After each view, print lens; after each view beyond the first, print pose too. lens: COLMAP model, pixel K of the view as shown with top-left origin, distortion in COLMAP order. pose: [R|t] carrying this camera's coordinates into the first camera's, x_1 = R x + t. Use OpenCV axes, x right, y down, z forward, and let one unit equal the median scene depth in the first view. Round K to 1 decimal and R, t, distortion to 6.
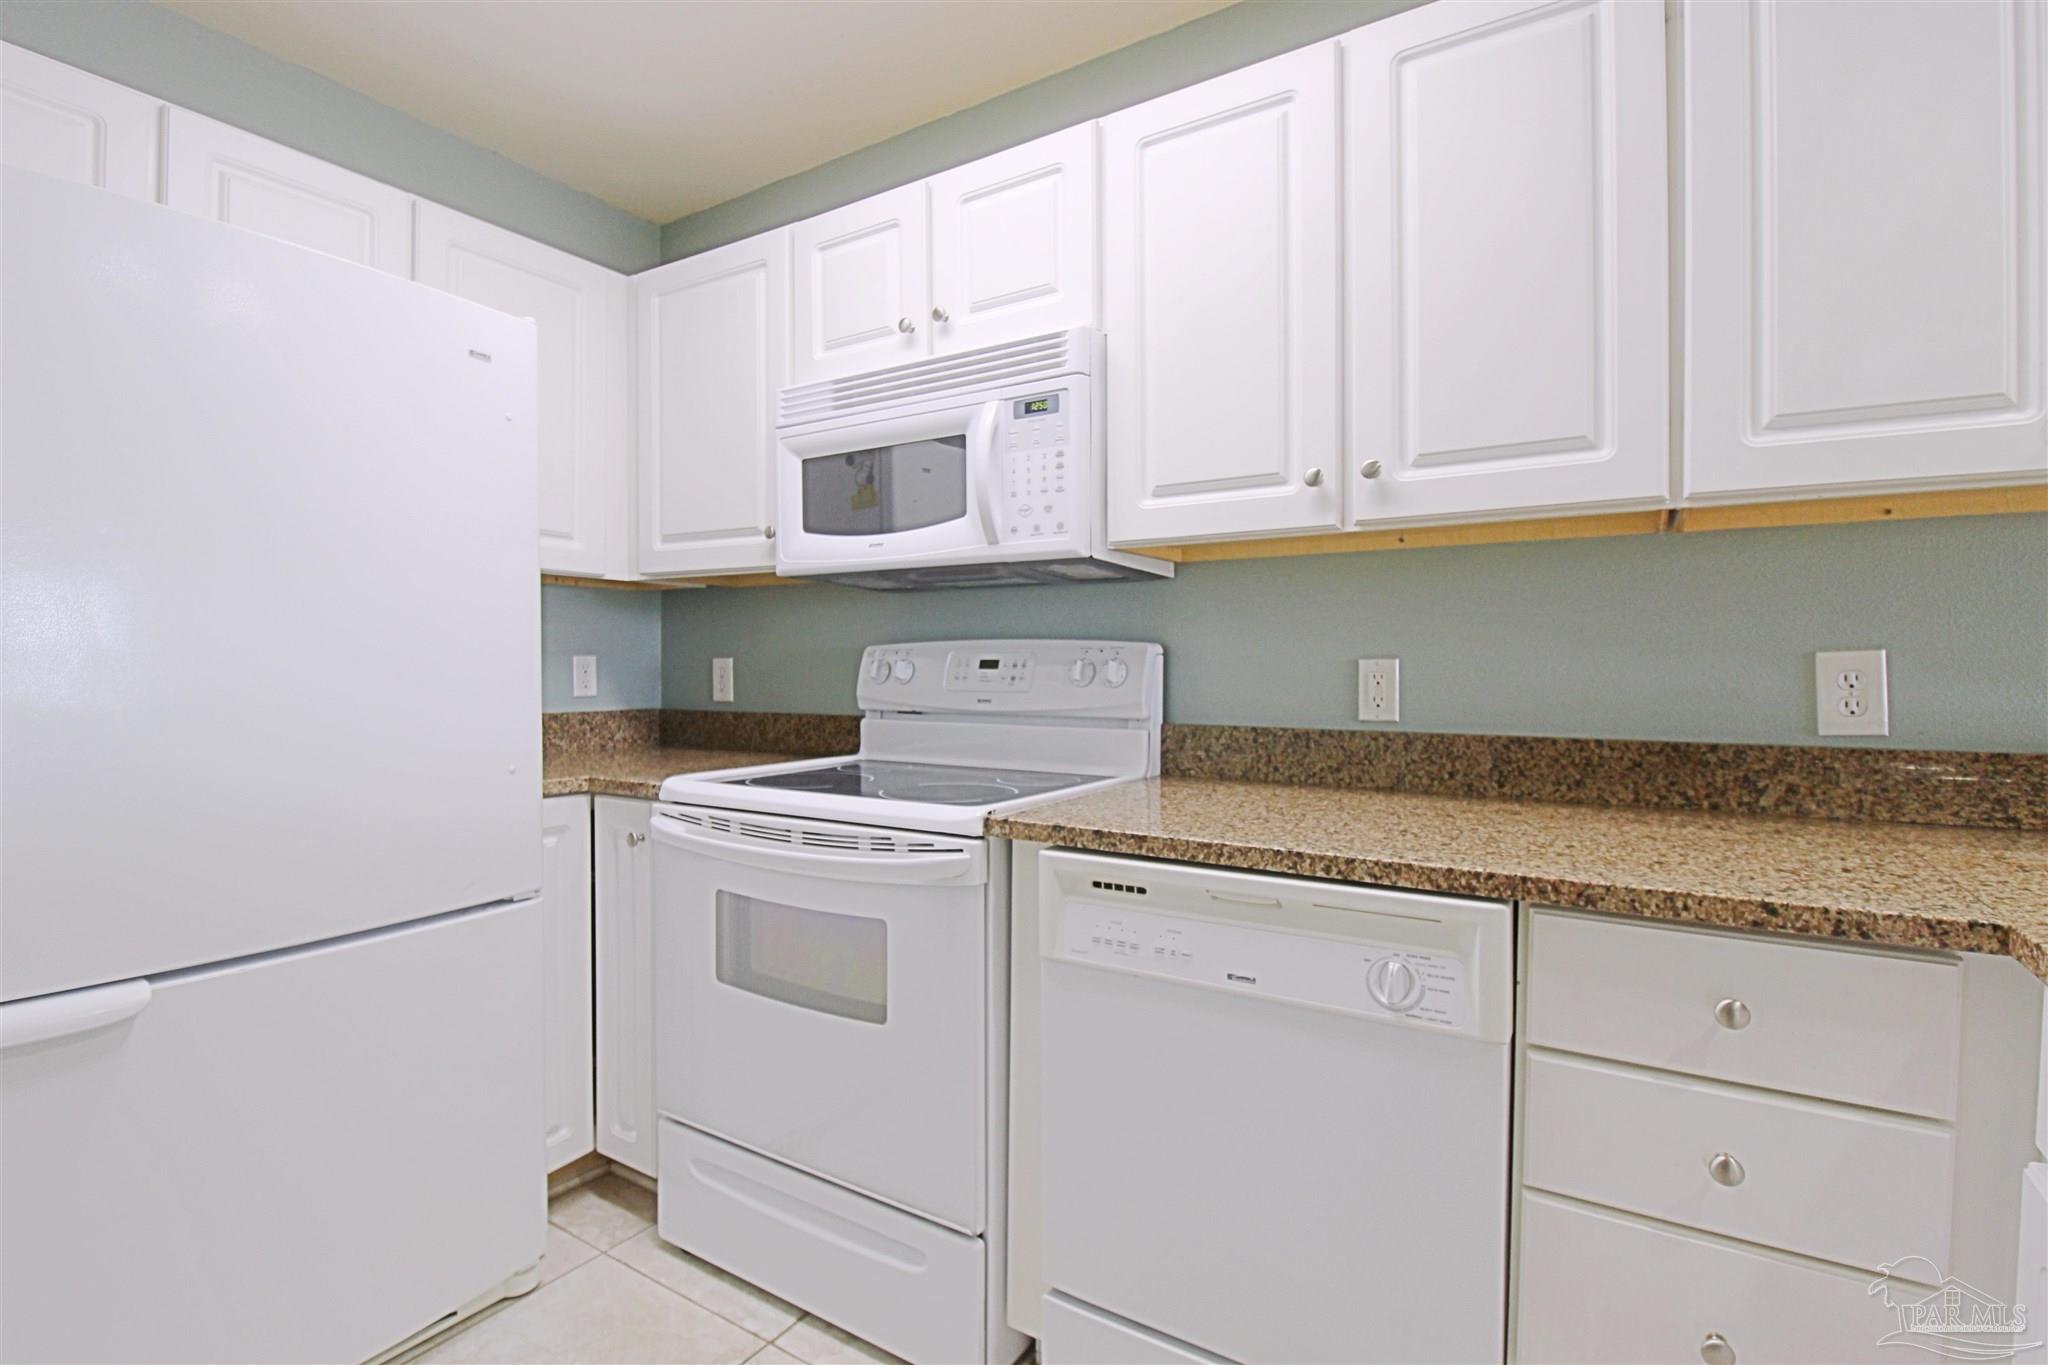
lens RADIAL K [[953.9, 0, 1013.5], [0, 953.9, 680.7], [0, 0, 1]] dist [-0.002685, -0.011688]
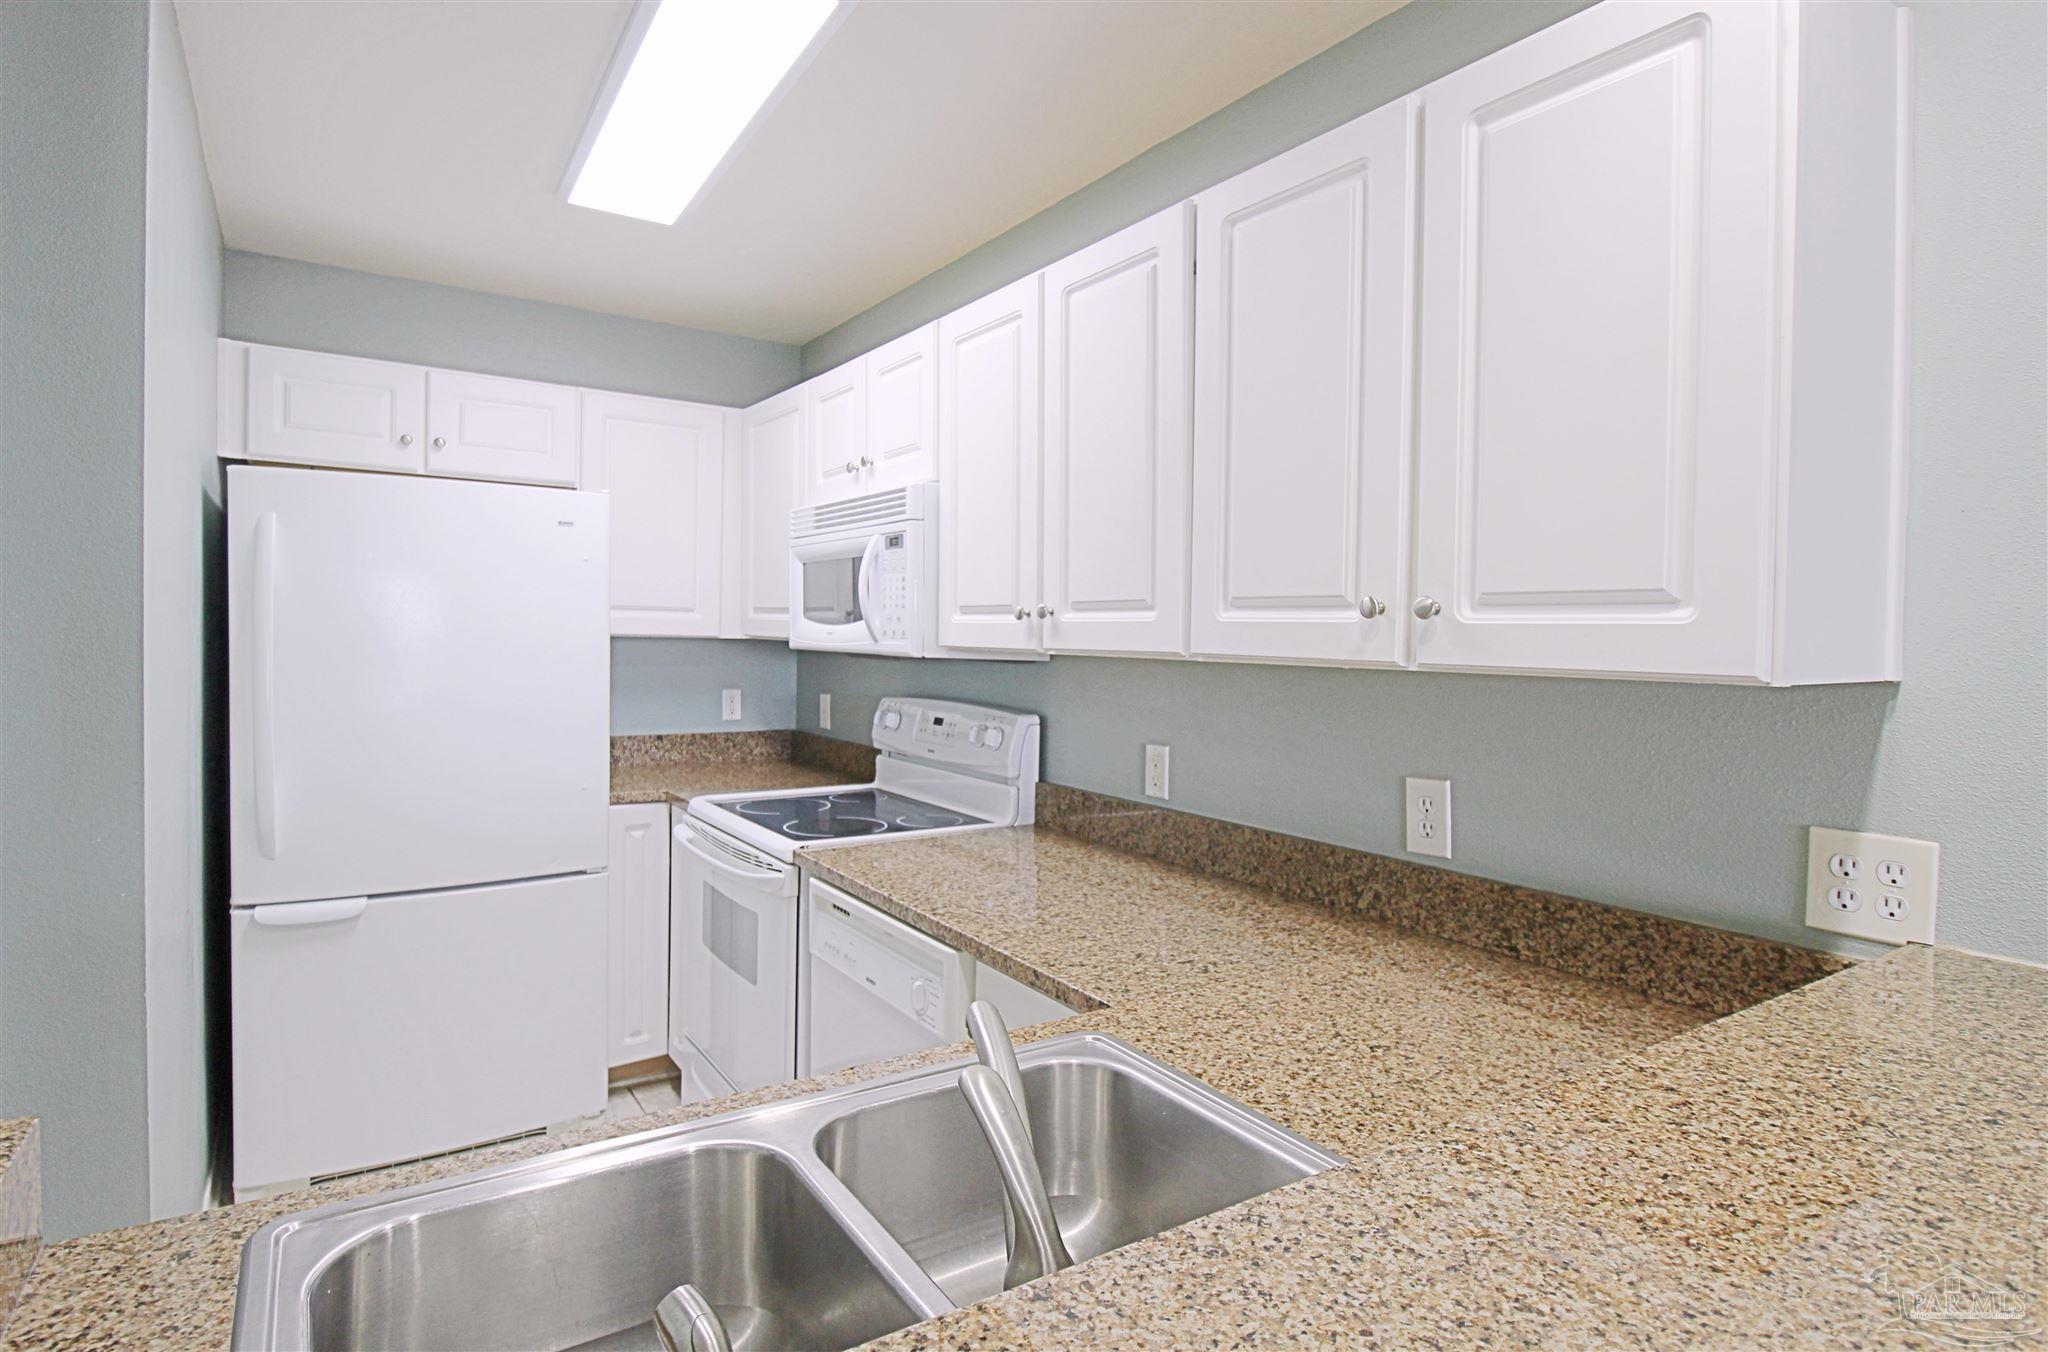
lens RADIAL K [[1077.6, 0, 1019.4], [0, 1077.6, 651.4], [0, 0, 1]] dist [0.004463, -0.000098]
pose [[0.911901, 0.022153, -0.409812, 0.801311], [-0.021478, 0.999750, 0.006251, -0.148638], [0.409848, 0.003102, 0.912148, -0.295793]]
